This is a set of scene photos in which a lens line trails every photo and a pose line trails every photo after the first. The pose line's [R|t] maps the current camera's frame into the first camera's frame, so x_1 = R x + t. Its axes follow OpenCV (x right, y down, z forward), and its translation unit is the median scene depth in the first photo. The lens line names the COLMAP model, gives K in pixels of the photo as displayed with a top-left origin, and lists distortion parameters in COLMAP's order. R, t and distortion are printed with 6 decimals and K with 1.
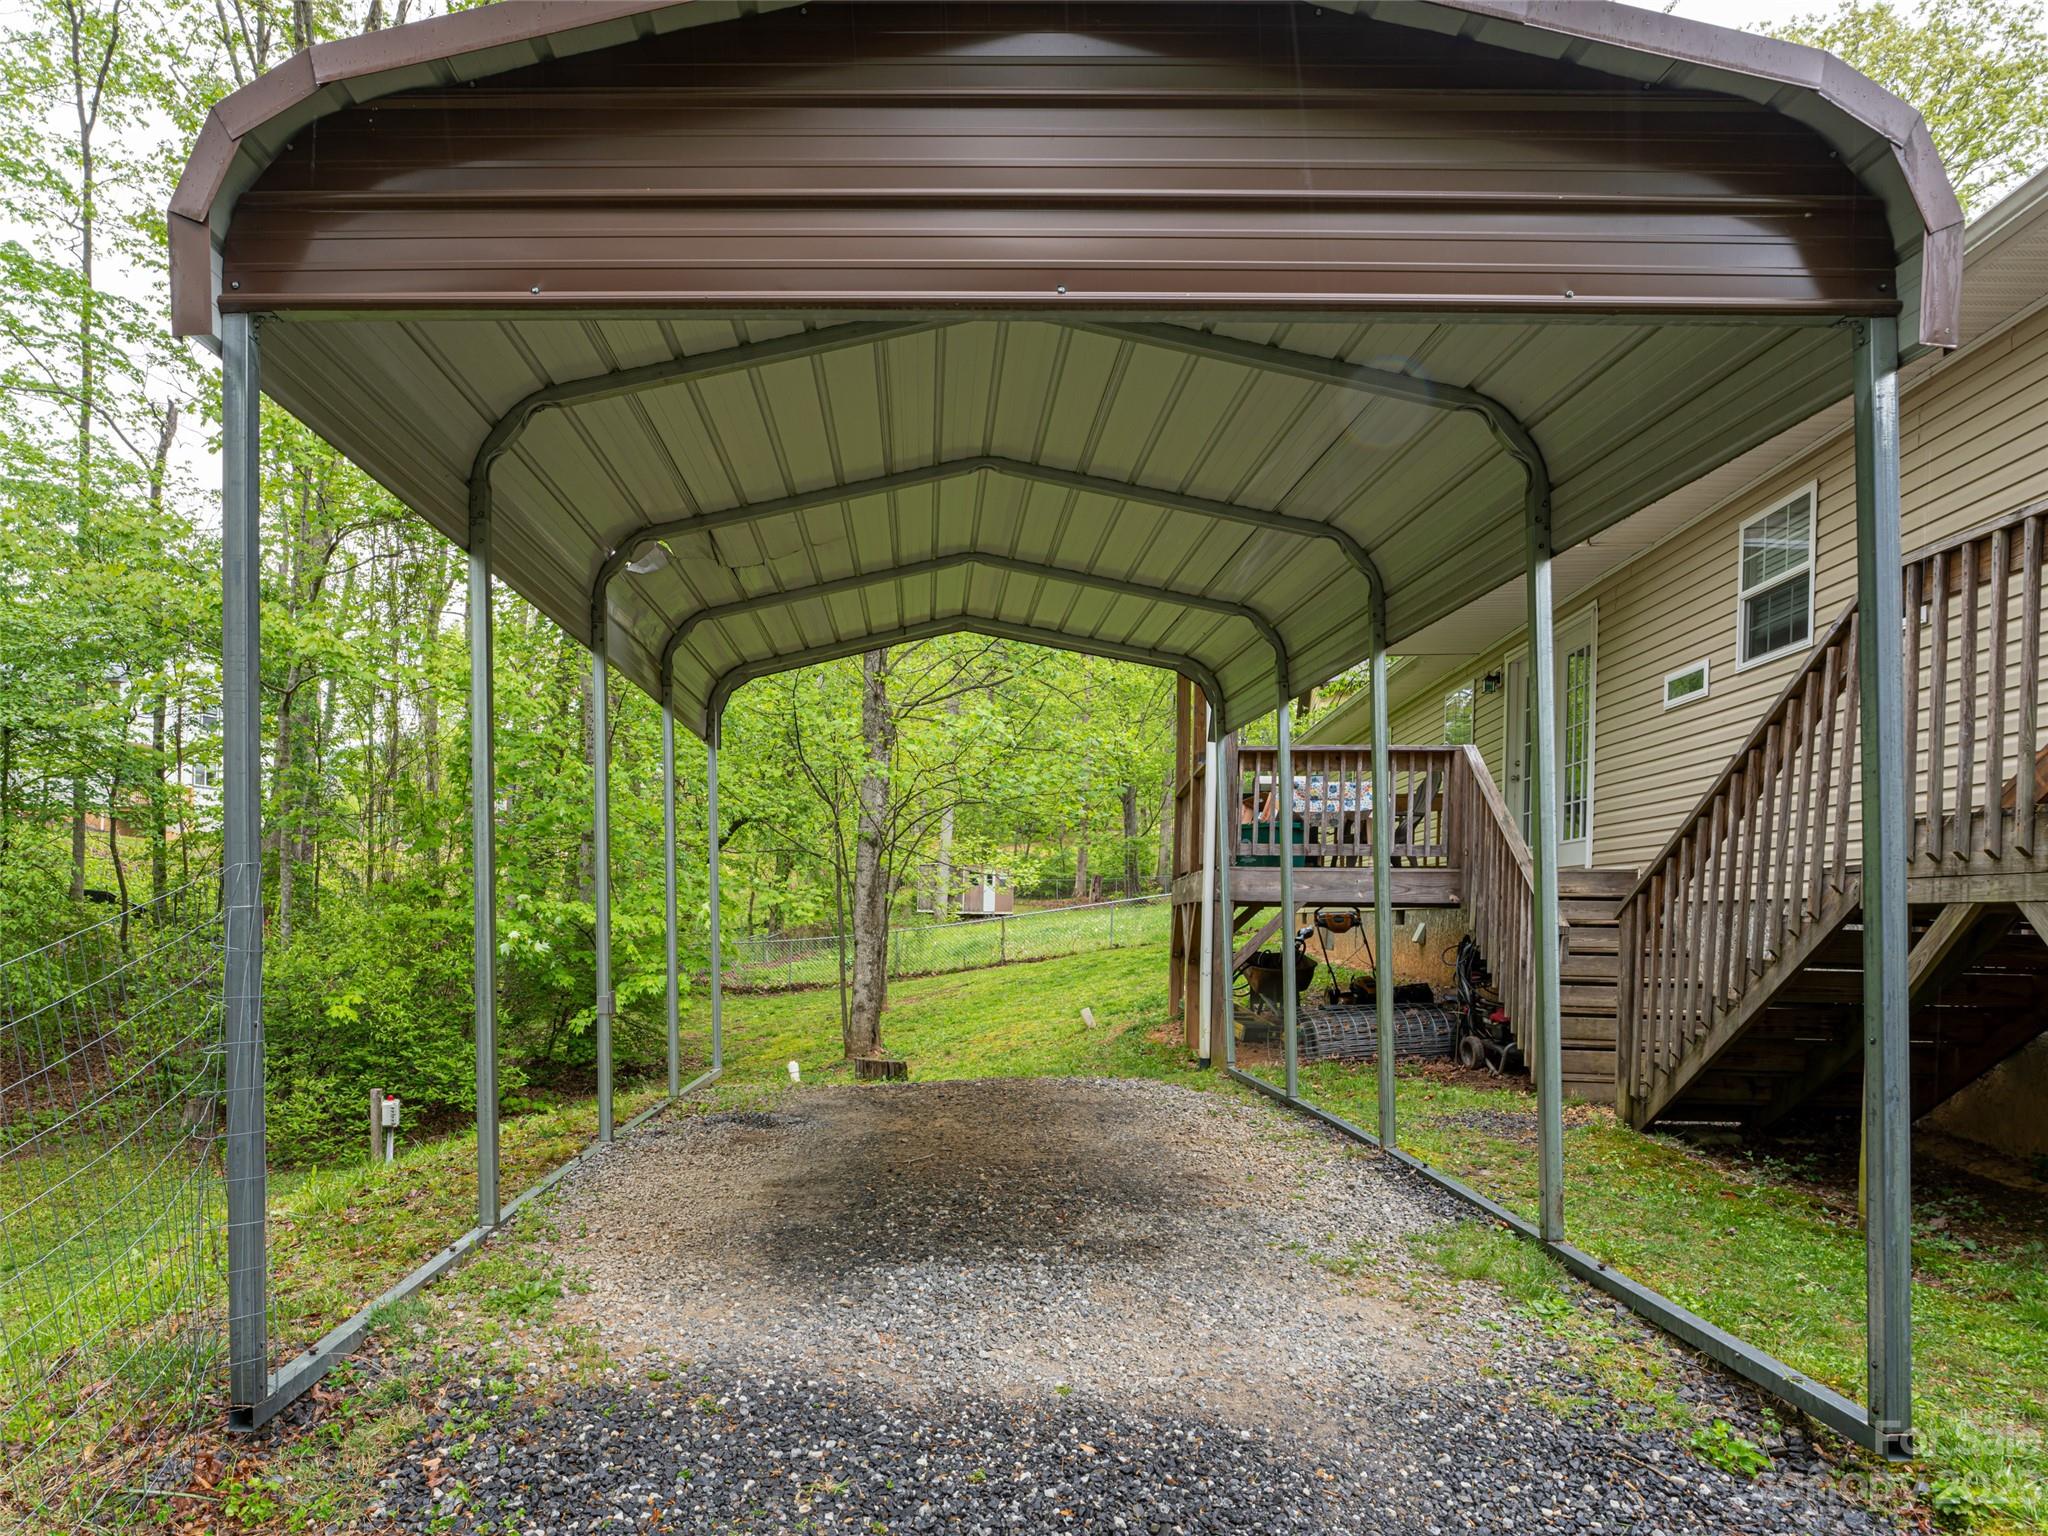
lens RADIAL K [[1607.2, 0, 1024.0], [0, 1607.2, 768.0], [0, 0, 1]] dist [-0.003928, -0.006474]
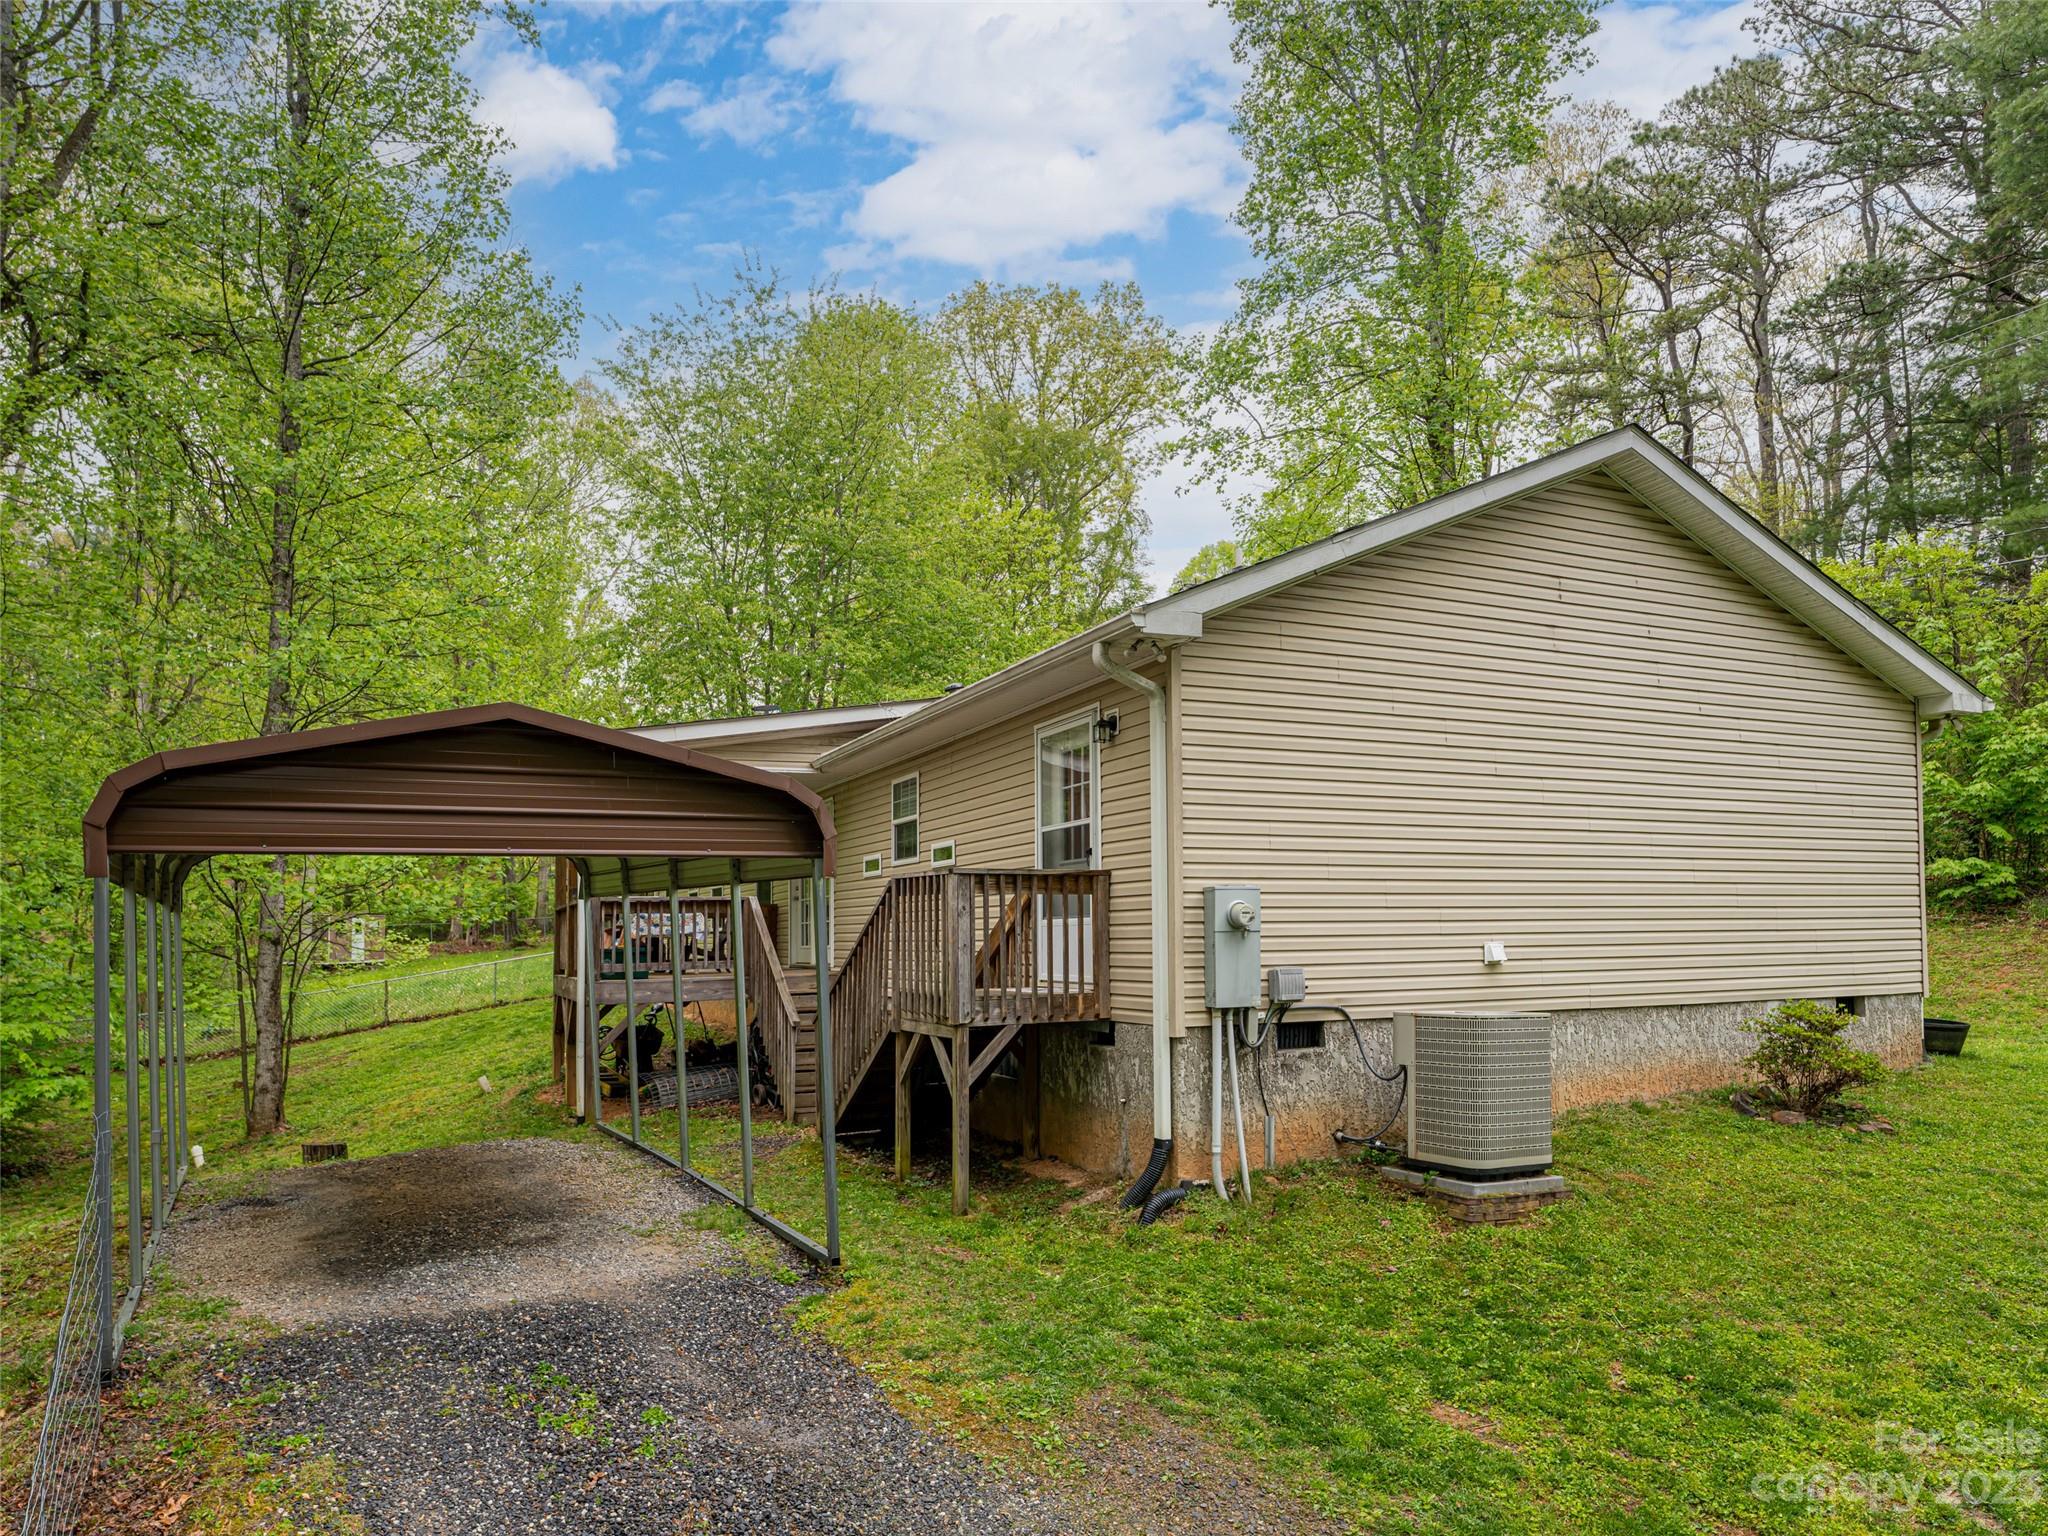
lens RADIAL K [[1358.6, 0, 1024.0], [0, 1358.6, 768.0], [0, 0, 1]] dist [-0.026440, 0.001543]
pose [[0.909150, -0.011407, 0.416312, -0.040519], [0.030955, 0.998711, -0.040236, -0.104402], [-0.415316, 0.049467, 0.908331, -0.418099]]
